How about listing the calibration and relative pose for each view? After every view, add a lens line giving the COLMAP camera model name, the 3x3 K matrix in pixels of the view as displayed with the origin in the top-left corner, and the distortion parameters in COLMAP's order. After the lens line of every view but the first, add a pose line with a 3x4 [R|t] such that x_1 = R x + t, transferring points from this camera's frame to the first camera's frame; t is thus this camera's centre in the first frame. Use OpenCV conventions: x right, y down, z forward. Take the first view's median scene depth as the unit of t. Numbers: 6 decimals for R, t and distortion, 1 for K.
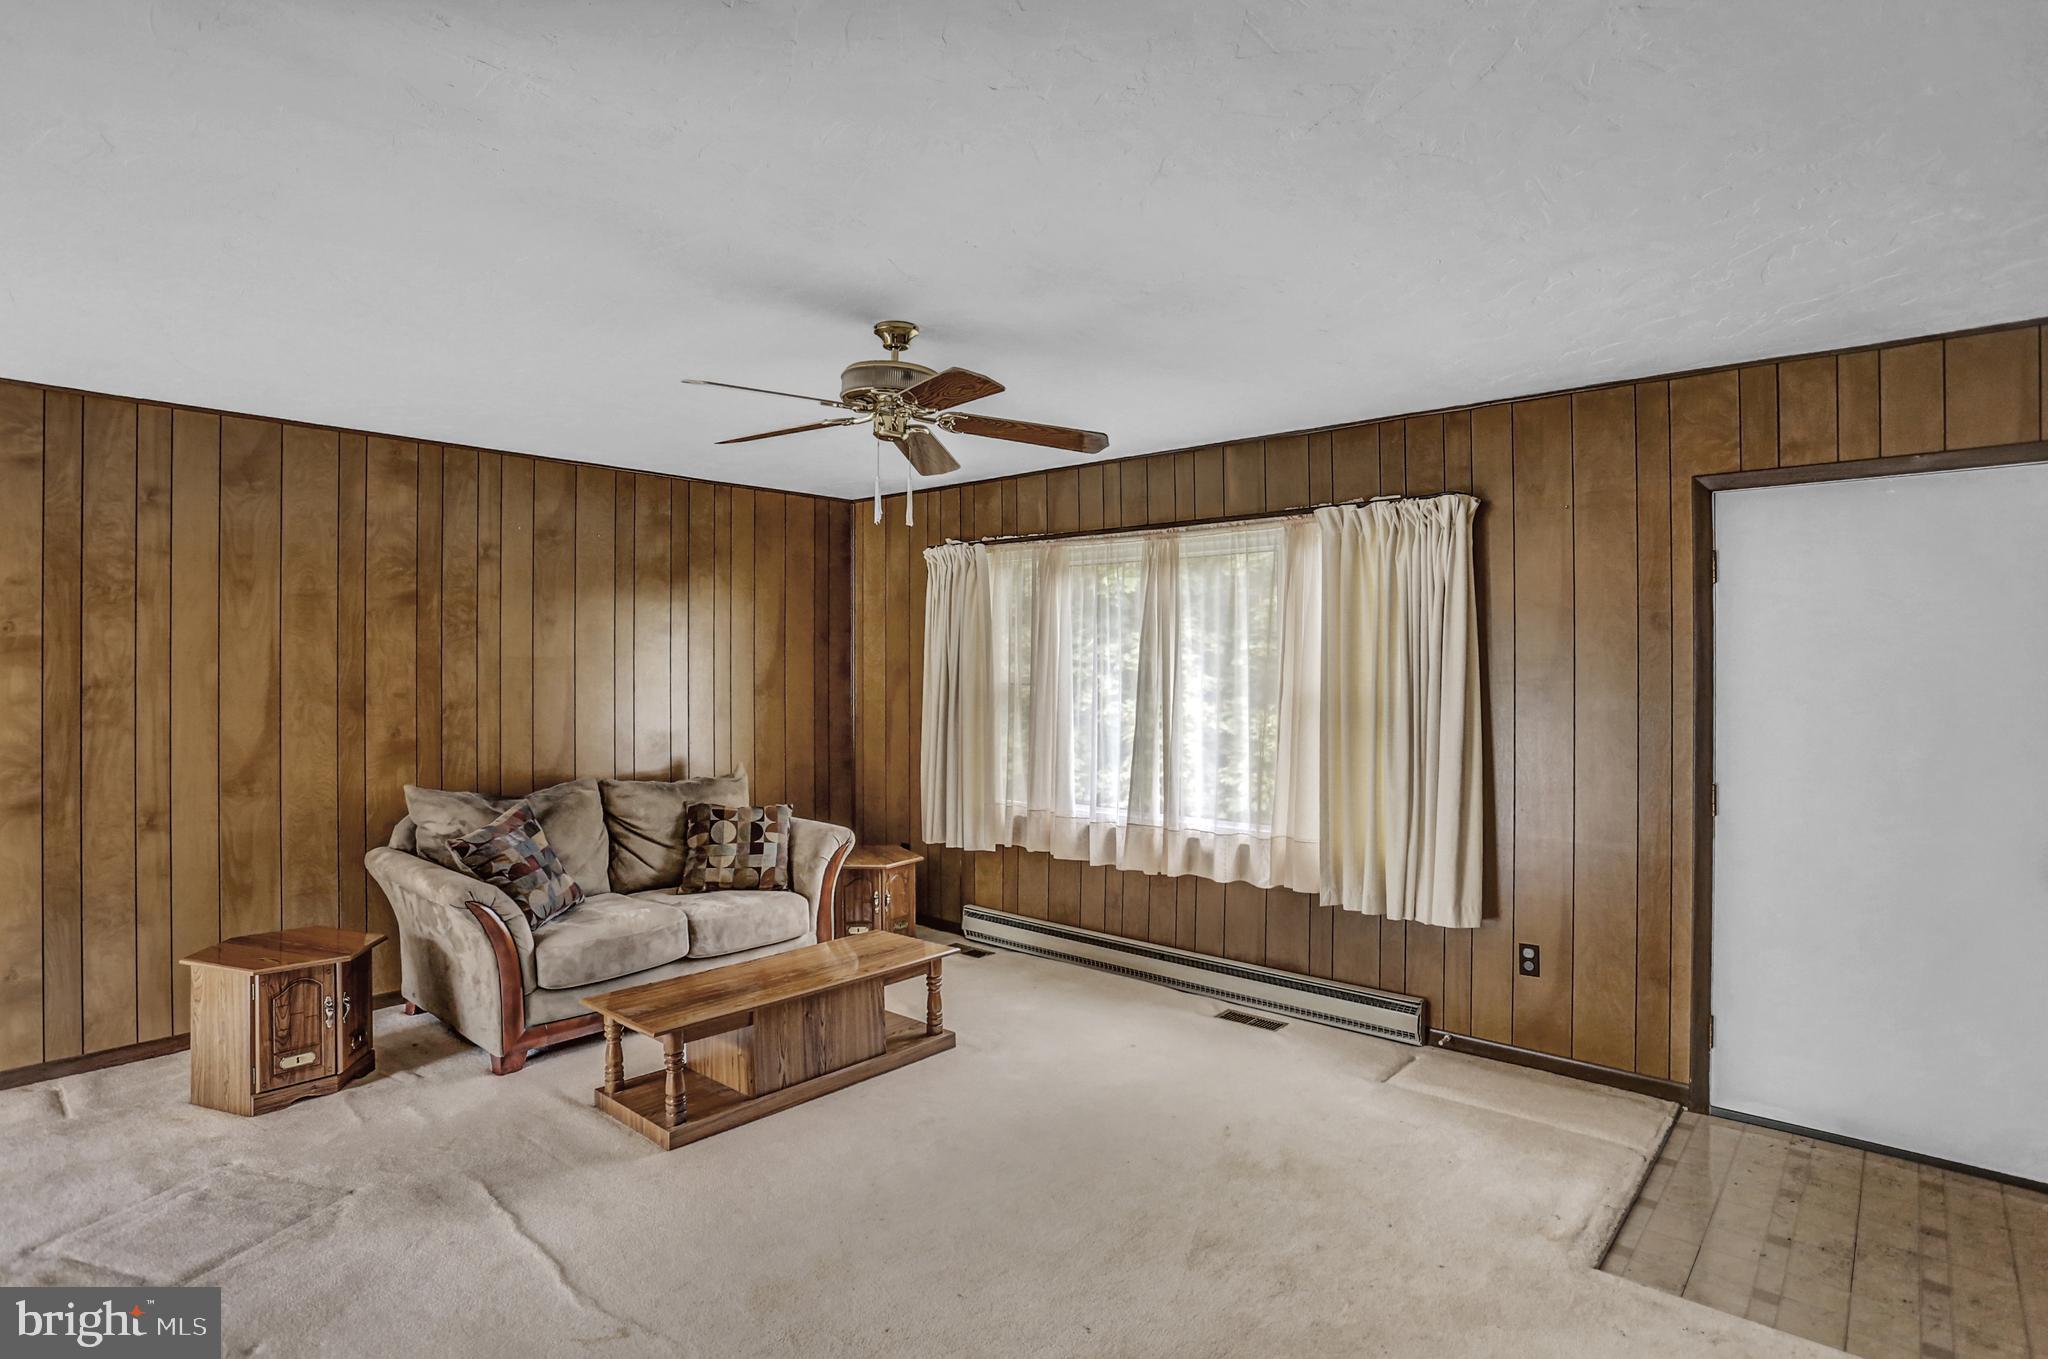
lens RADIAL K [[1061.3, 0, 1024.0], [0, 1061.3, 679.5], [0, 0, 1]] dist [-0.064106, 0.039869]
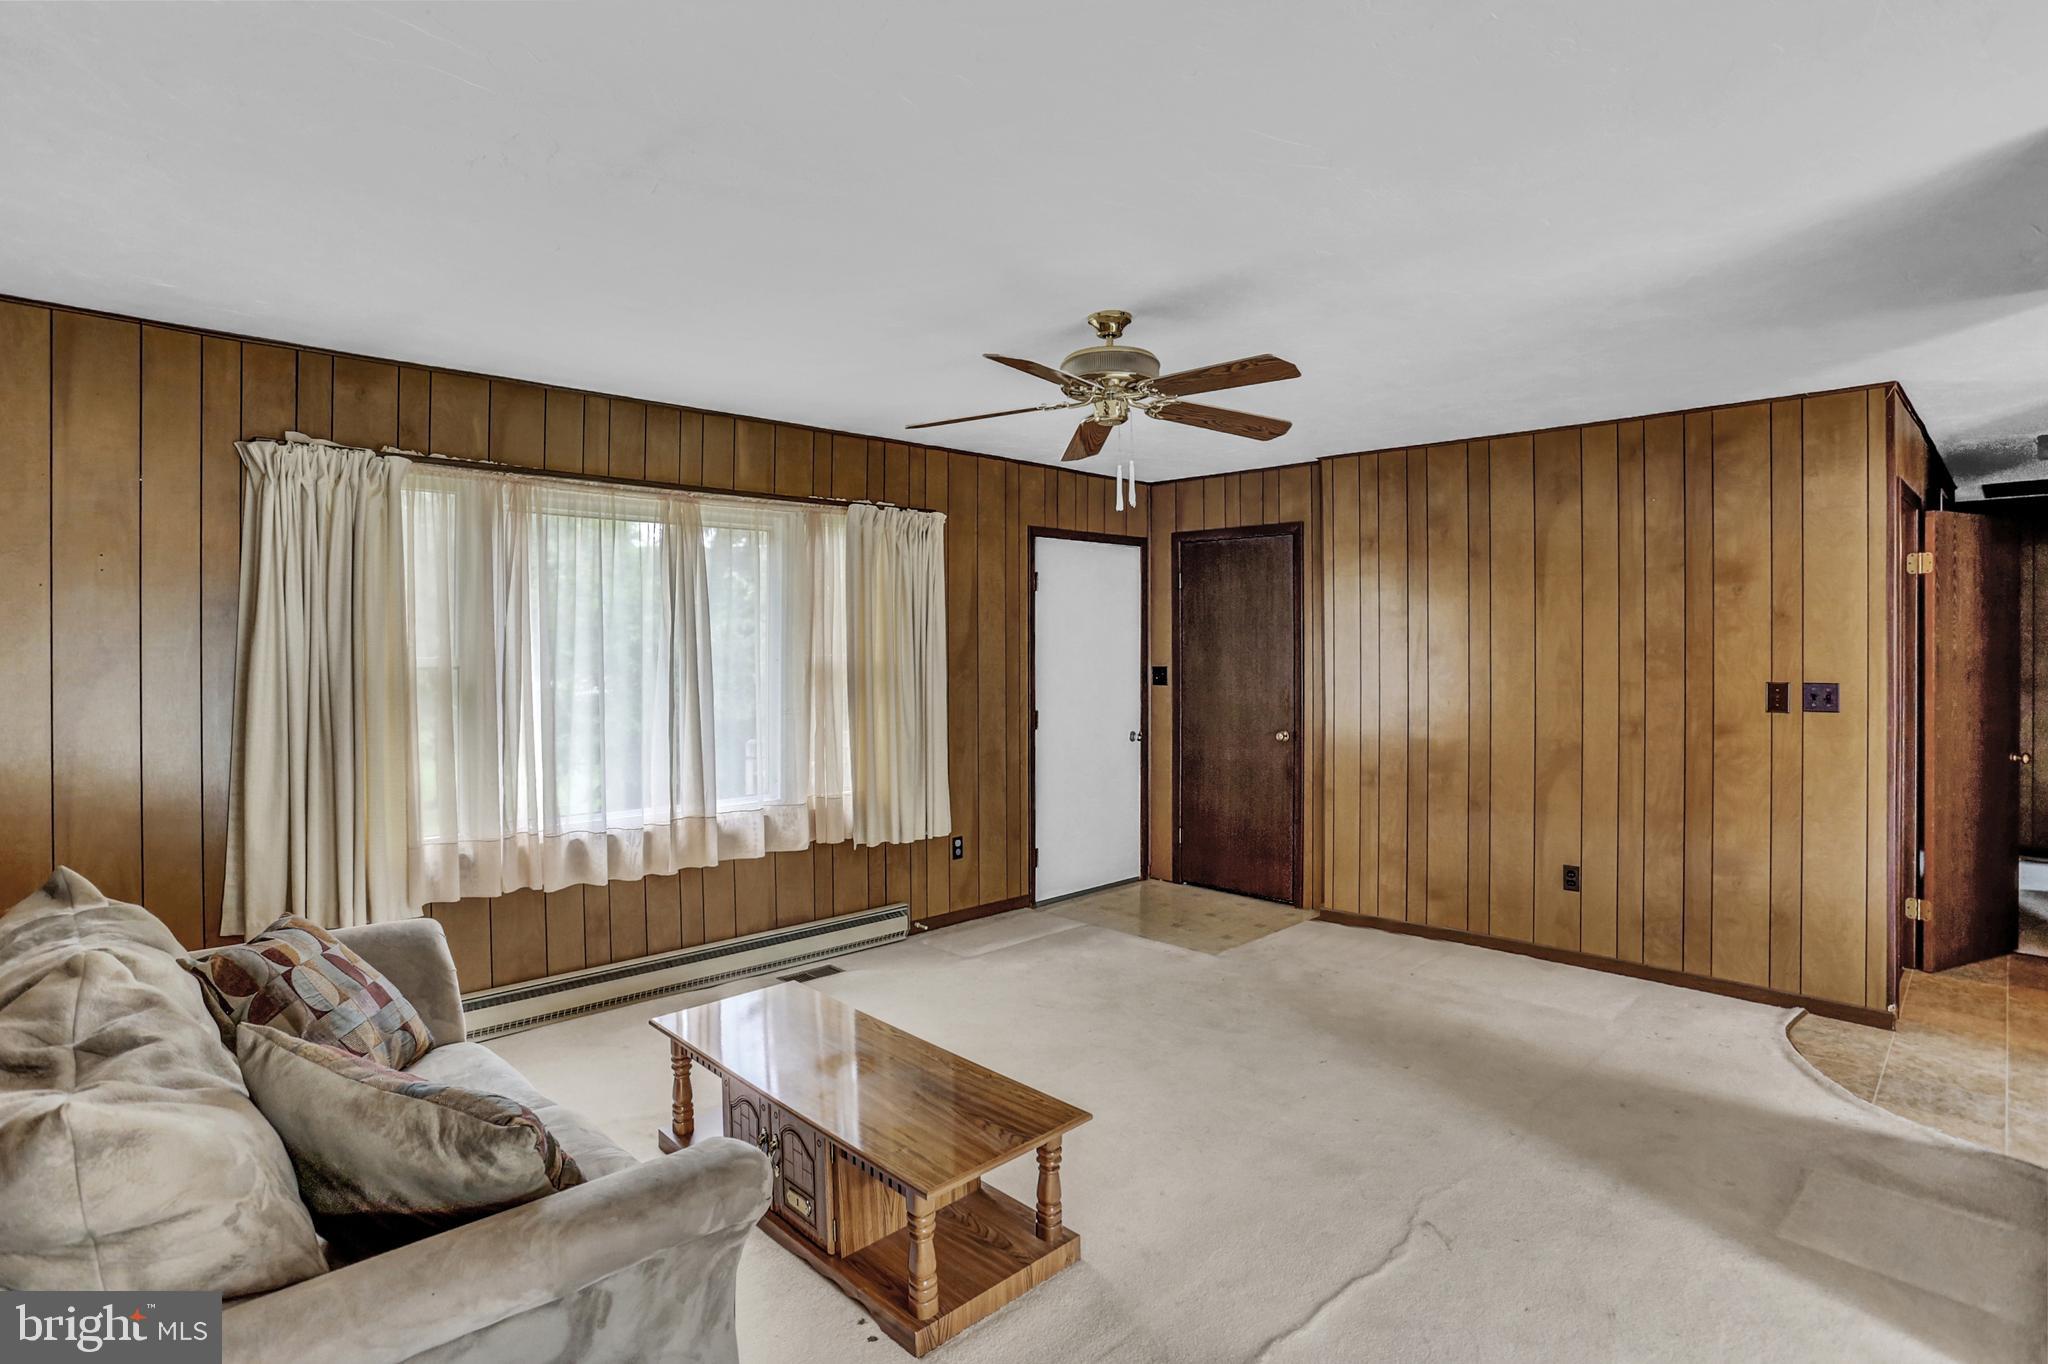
lens RADIAL K [[1035.9, 0, 1025.5], [0, 1035.9, 621.4], [0, 0, 1]] dist [-0.052145, 0.015816]
pose [[0.076932, 0.014607, 0.996929, -0.870794], [0.008868, 0.999843, -0.015334, -0.015602], [-0.996997, 0.010021, 0.076791, 0.760662]]
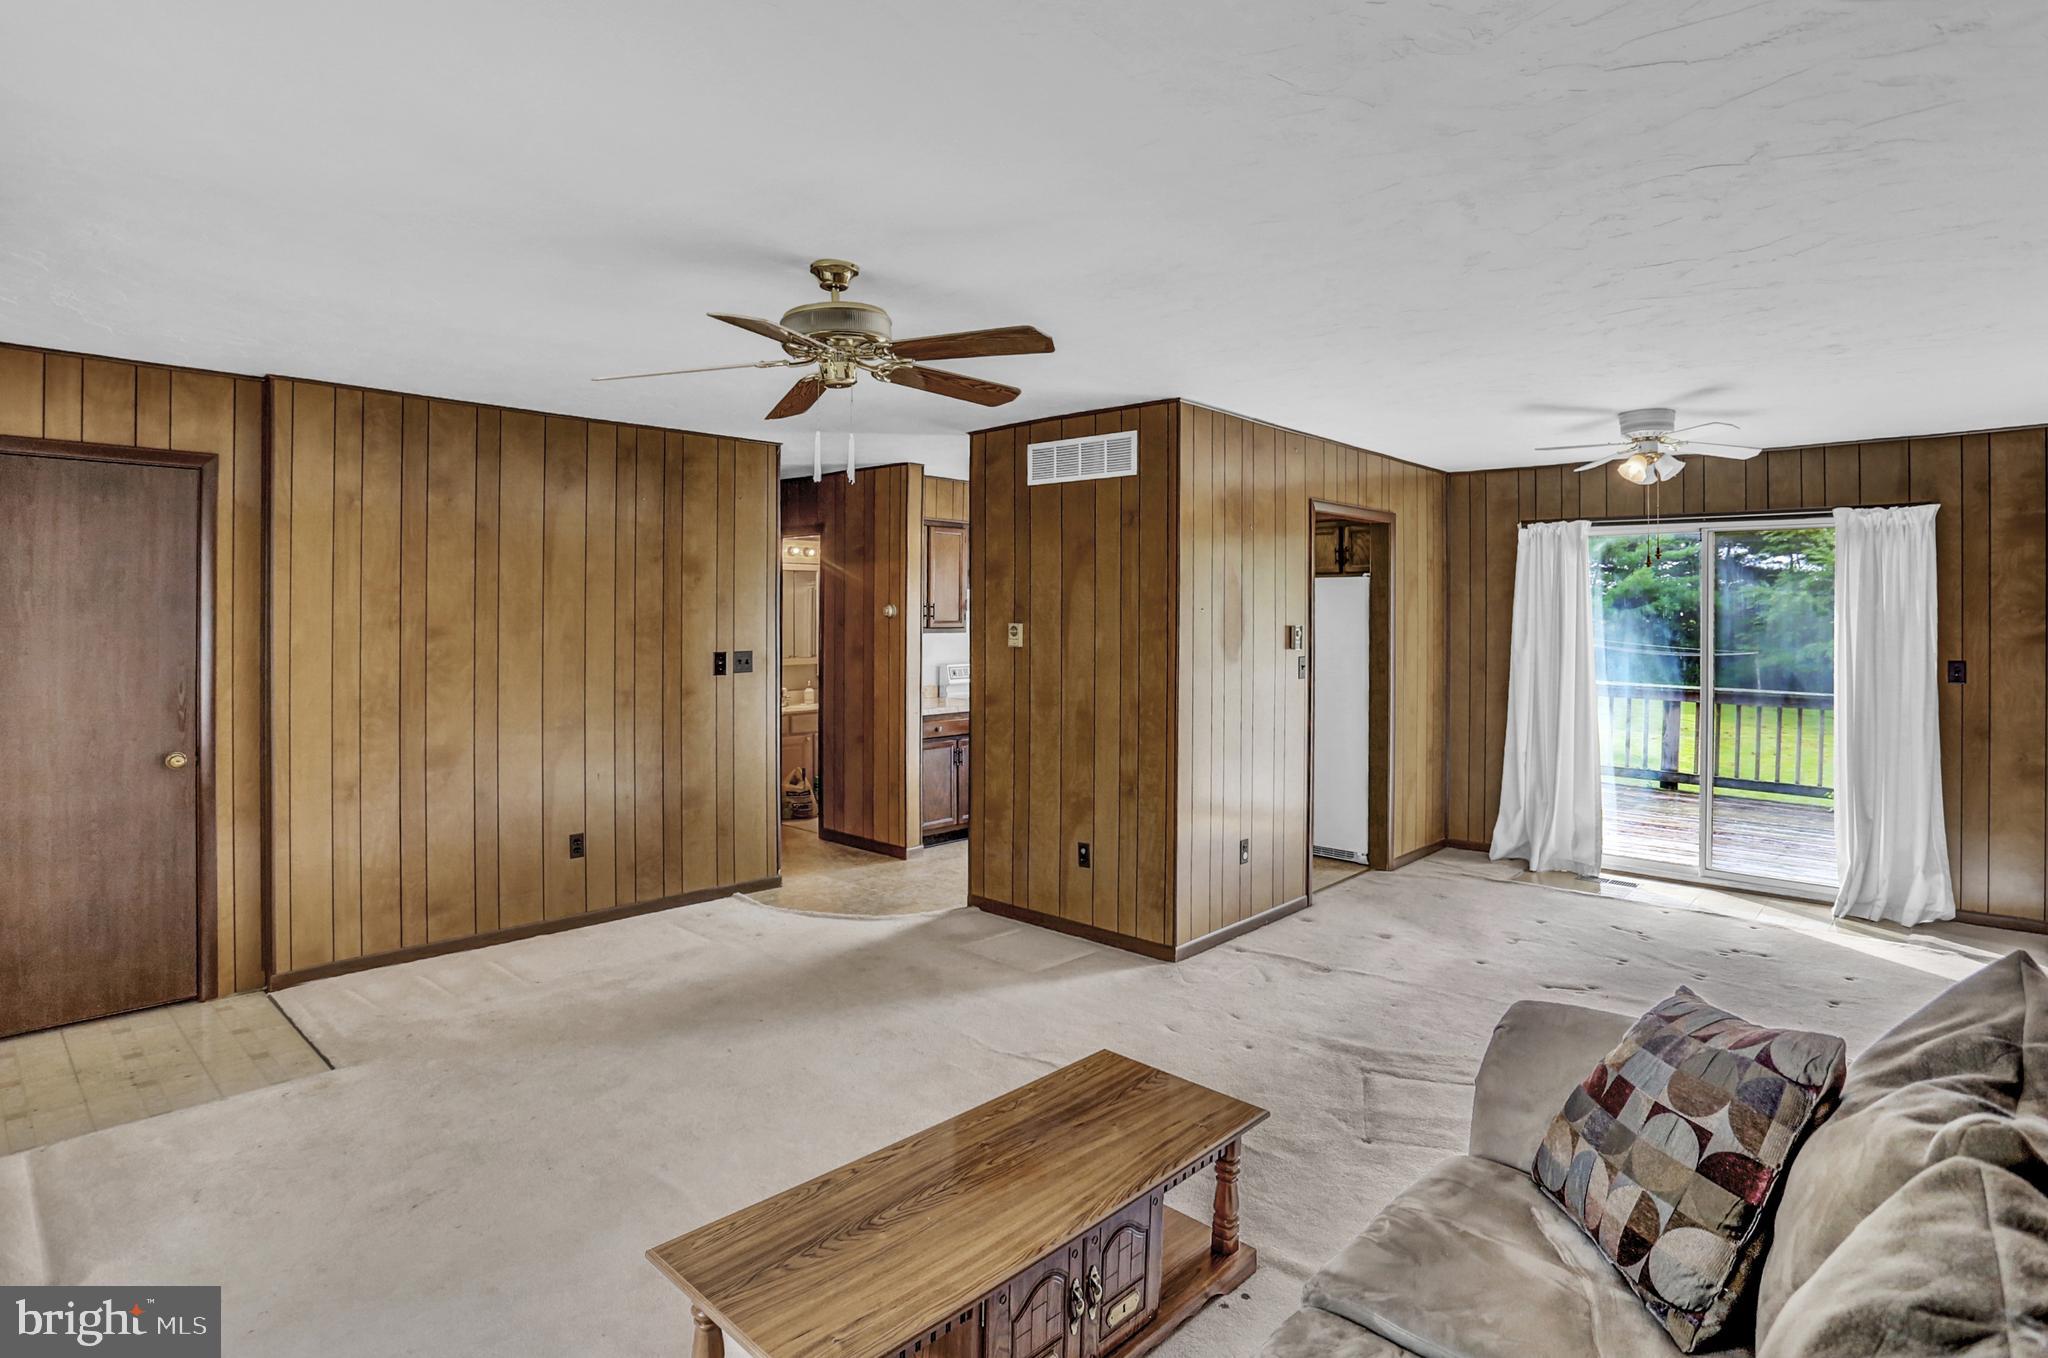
lens RADIAL K [[1035.9, 0, 1025.5], [0, 1035.9, 618.4], [0, 0, 1]] dist [-0.052145, 0.015816]
pose [[-0.997937, -0.007213, 0.063797, -0.259264], [-0.006205, 0.999853, 0.015982, -0.032676], [-0.063903, 0.015554, -0.997835, 1.441945]]
